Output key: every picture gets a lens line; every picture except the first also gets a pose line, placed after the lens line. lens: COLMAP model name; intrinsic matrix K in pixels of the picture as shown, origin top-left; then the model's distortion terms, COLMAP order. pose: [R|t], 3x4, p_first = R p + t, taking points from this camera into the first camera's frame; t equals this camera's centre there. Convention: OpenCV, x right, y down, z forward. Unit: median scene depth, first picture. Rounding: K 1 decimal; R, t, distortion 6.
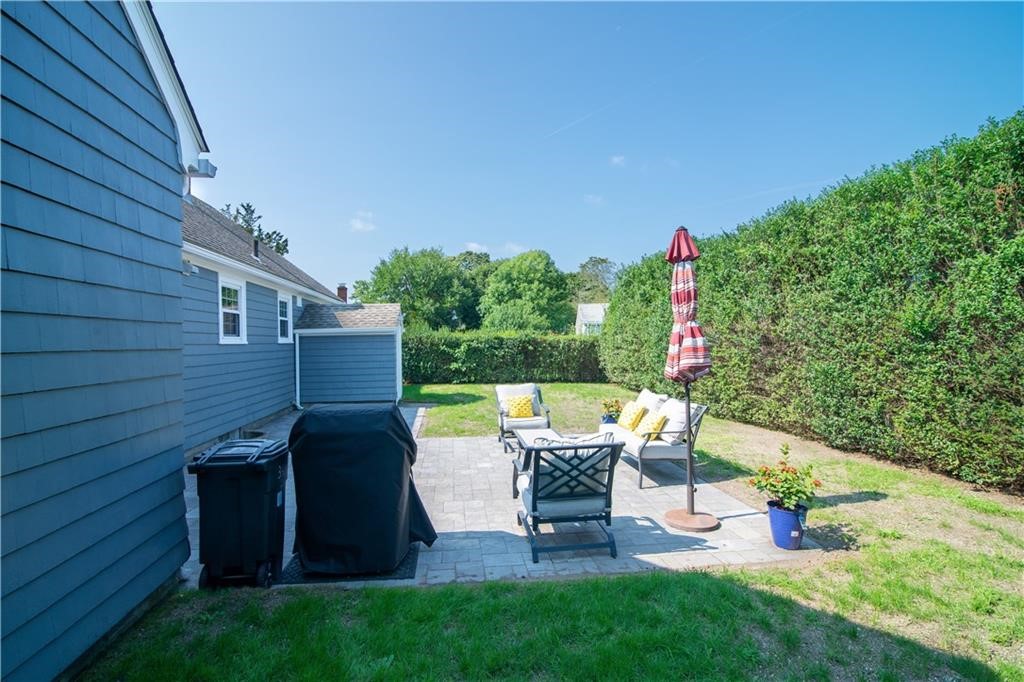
lens RADIAL K [[481.8, 0, 508.4], [0, 481.8, 334.2], [0, 0, 1]] dist [-0.022936, -0.000167]
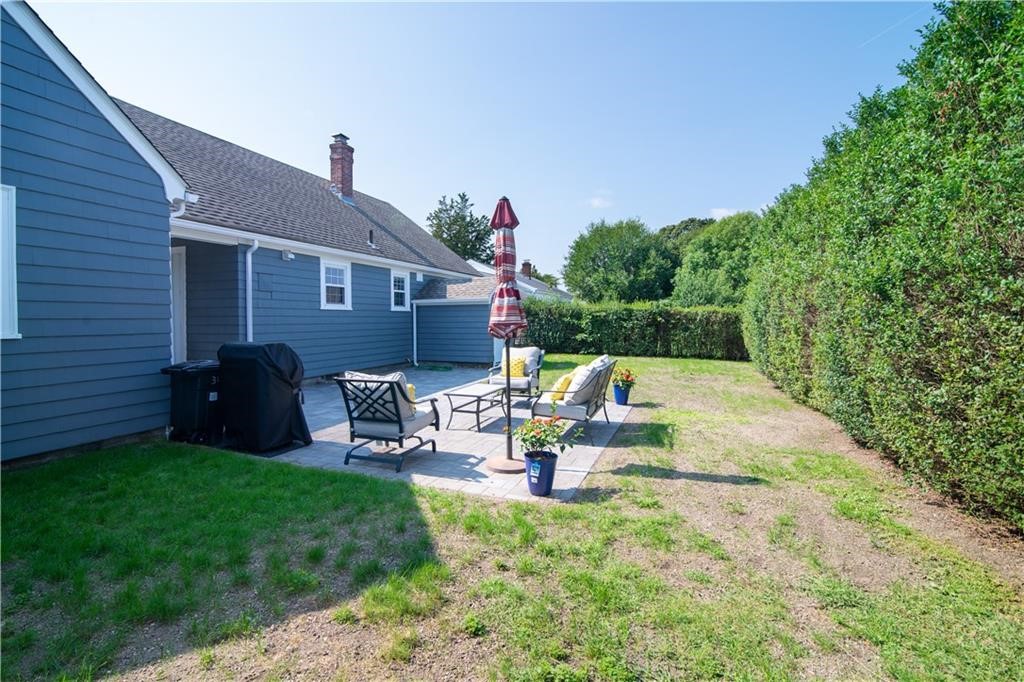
lens RADIAL K [[501.7, 0, 511.8], [0, 501.7, 318.5], [0, 0, 1]] dist [-0.021182, 0.000064]
pose [[0.876481, 0.011075, -0.481310, 0.507219], [-0.003256, 0.999849, 0.017076, 0.018472], [0.481426, -0.013400, 0.876384, 0.001233]]
